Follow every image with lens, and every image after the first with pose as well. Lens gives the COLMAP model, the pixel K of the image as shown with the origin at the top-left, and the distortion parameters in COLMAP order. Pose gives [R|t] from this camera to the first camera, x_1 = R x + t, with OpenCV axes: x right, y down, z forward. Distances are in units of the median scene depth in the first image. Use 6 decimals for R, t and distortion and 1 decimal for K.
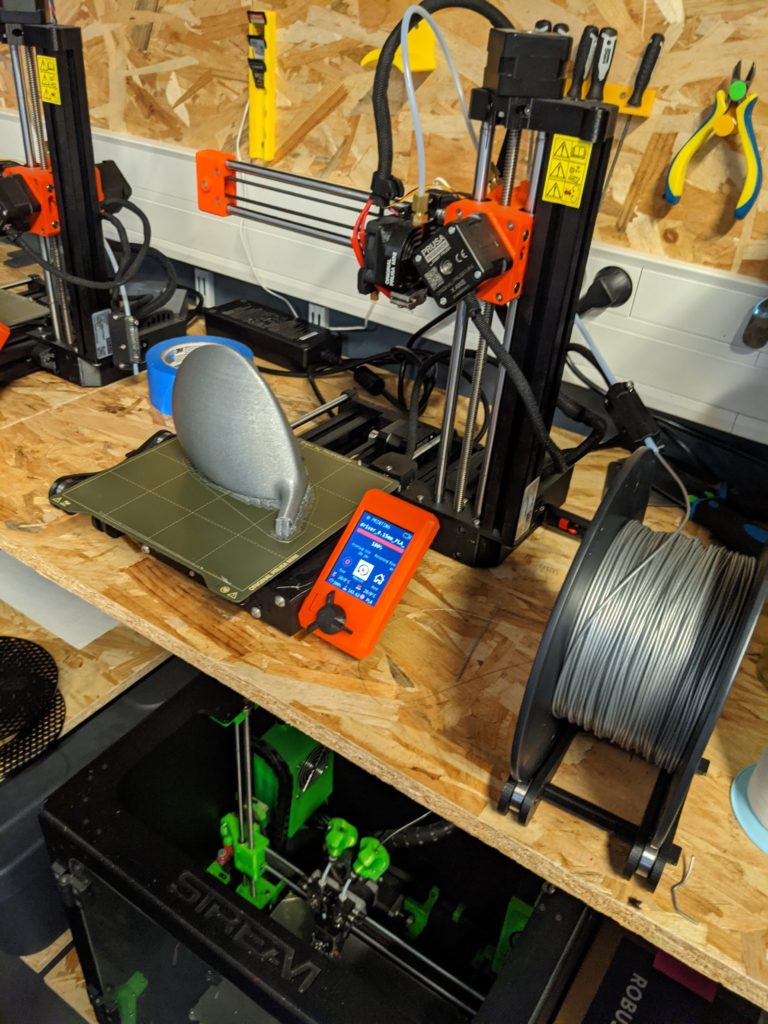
lens RADIAL K [[817.4, 0, 369.0], [0, 817.4, 512.3], [0, 0, 1]] dist [0.046647, -0.102006]
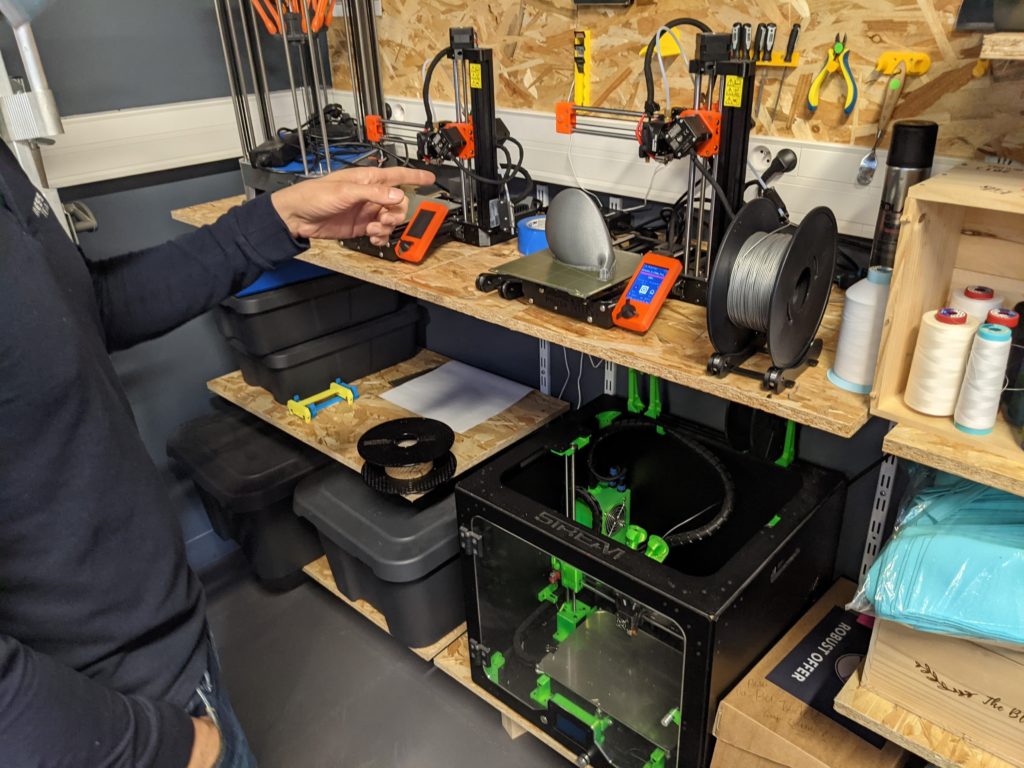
lens RADIAL K [[817.4, 0, 512.0], [0, 817.4, 384.0], [0, 0, 1]] dist [0.046647, -0.102006]
pose [[0.984496, -0.021766, -0.174053, 0.014878], [0.000014, 0.992281, -0.124007, 0.440609], [0.175408, 0.122082, 0.976897, -0.803316]]
